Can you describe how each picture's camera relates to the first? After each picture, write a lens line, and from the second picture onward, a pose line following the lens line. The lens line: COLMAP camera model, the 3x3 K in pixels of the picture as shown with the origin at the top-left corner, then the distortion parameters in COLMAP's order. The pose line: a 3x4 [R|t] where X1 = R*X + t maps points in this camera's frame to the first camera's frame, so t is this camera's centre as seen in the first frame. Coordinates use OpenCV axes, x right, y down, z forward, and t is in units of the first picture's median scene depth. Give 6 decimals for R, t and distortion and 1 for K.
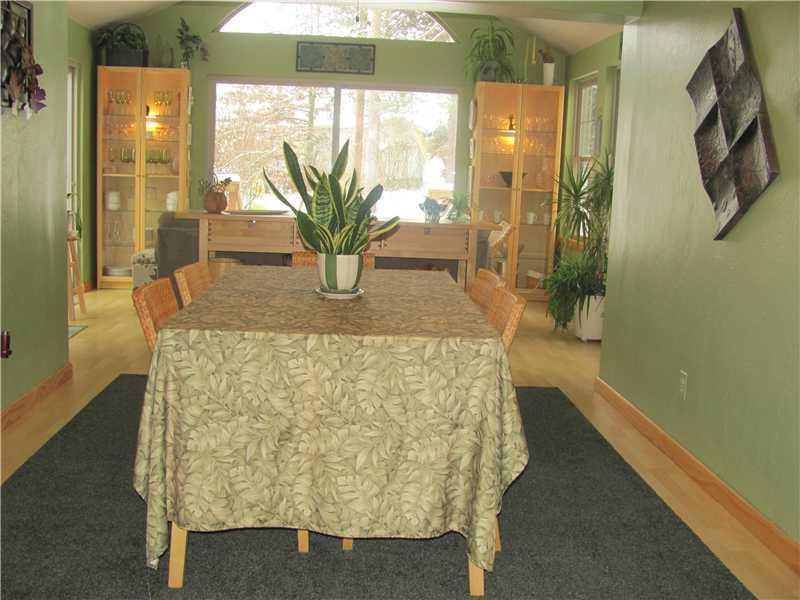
lens RADIAL K [[848.0, 0, 400.9], [0, 848.0, 289.3], [0, 0, 1]] dist [-0.211820, 0.269296]
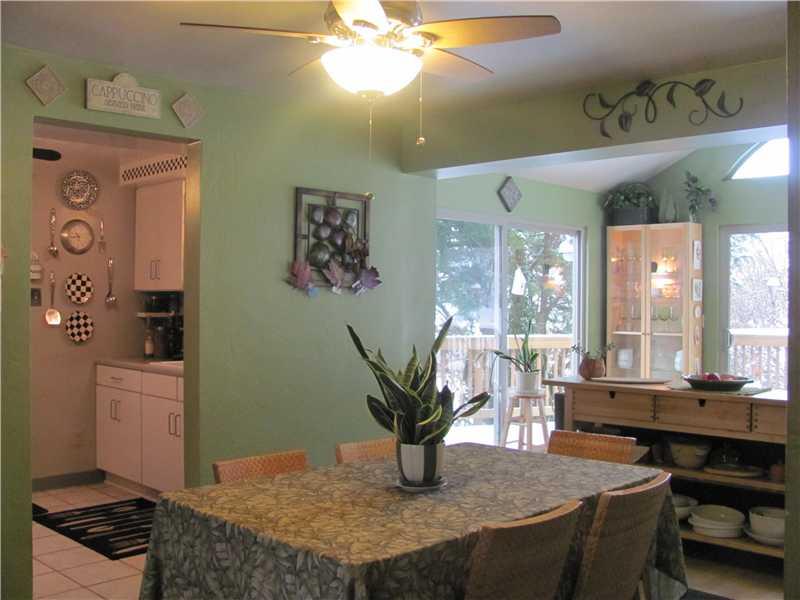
lens RADIAL K [[848.0, 0, 400.9], [0, 848.0, 289.3], [0, 0, 1]] dist [-0.211820, 0.269296]
pose [[0.672215, -0.044611, -0.739011, 0.220007], [-0.084830, 0.986968, -0.136742, -0.028993], [0.735480, 0.154610, 0.659670, 0.127833]]
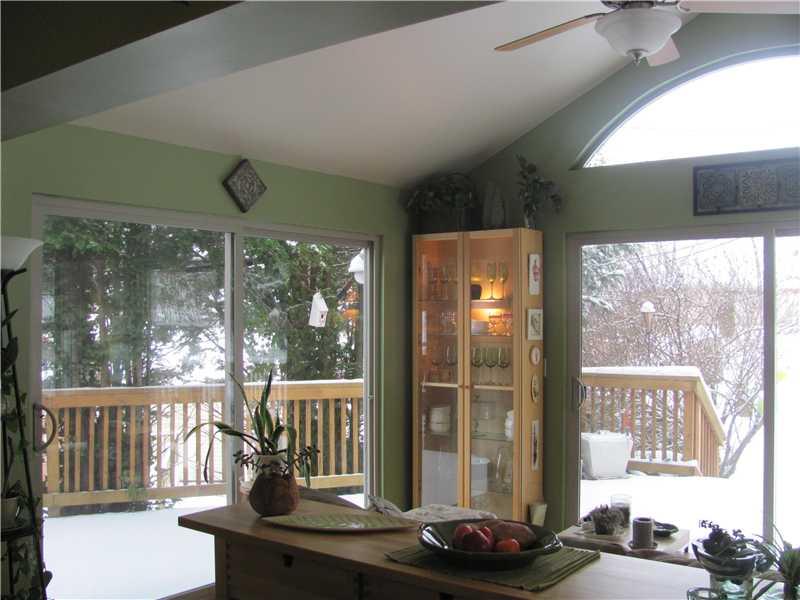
lens RADIAL K [[848.0, 0, 400.9], [0, 848.0, 289.3], [0, 0, 1]] dist [-0.211820, 0.269296]
pose [[0.754003, -0.061932, -0.653945, 0.110622], [-0.061857, 0.984427, -0.164552, -0.096460], [0.653952, 0.164524, 0.738430, 0.428411]]
